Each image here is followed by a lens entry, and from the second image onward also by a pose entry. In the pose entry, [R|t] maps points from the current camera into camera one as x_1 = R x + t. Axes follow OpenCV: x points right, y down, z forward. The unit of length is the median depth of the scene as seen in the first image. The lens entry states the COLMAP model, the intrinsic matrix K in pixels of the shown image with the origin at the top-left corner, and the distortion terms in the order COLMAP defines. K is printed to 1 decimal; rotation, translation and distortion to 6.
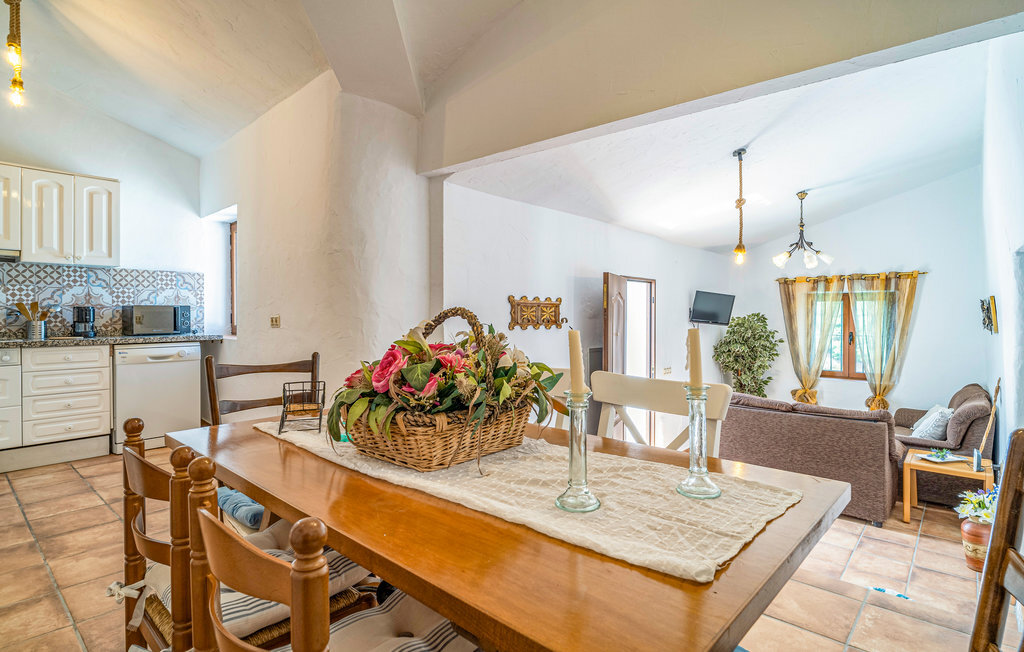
lens RADIAL K [[526.4, 0, 512.0], [0, 526.4, 326.0], [0, 0, 1]] dist [-0.004583, -0.000157]
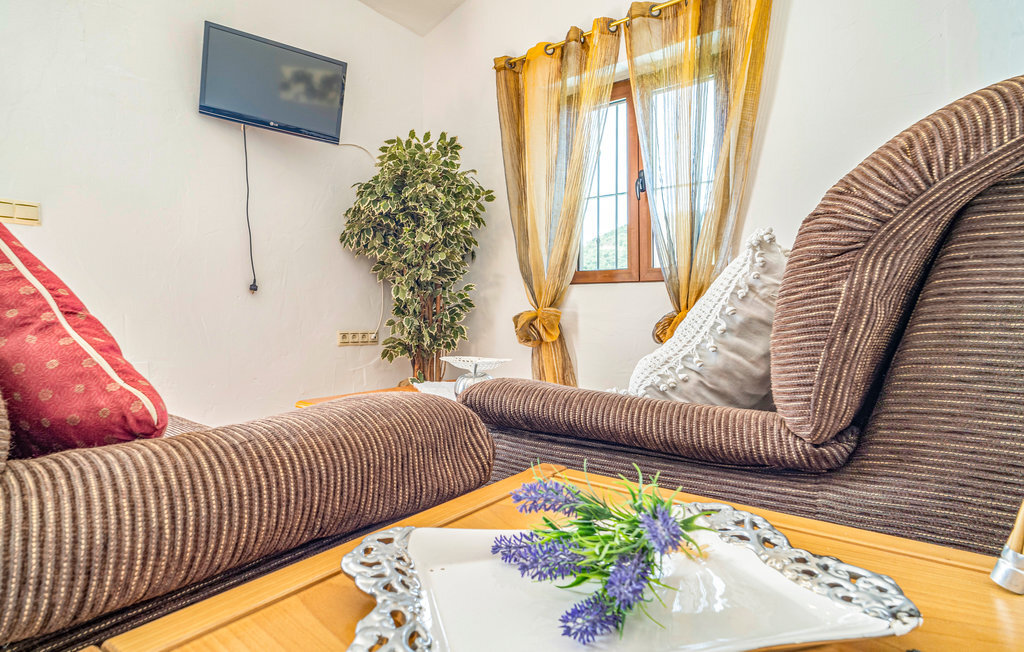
lens RADIAL K [[526.4, 0, 512.0], [0, 526.4, 326.0], [0, 0, 1]] dist [-0.004583, -0.000157]
pose [[0.997446, 0.014169, 0.070009, 0.509529], [-0.013978, 0.999897, -0.003212, 0.133832], [-0.070047, 0.002225, 0.997541, 0.587217]]
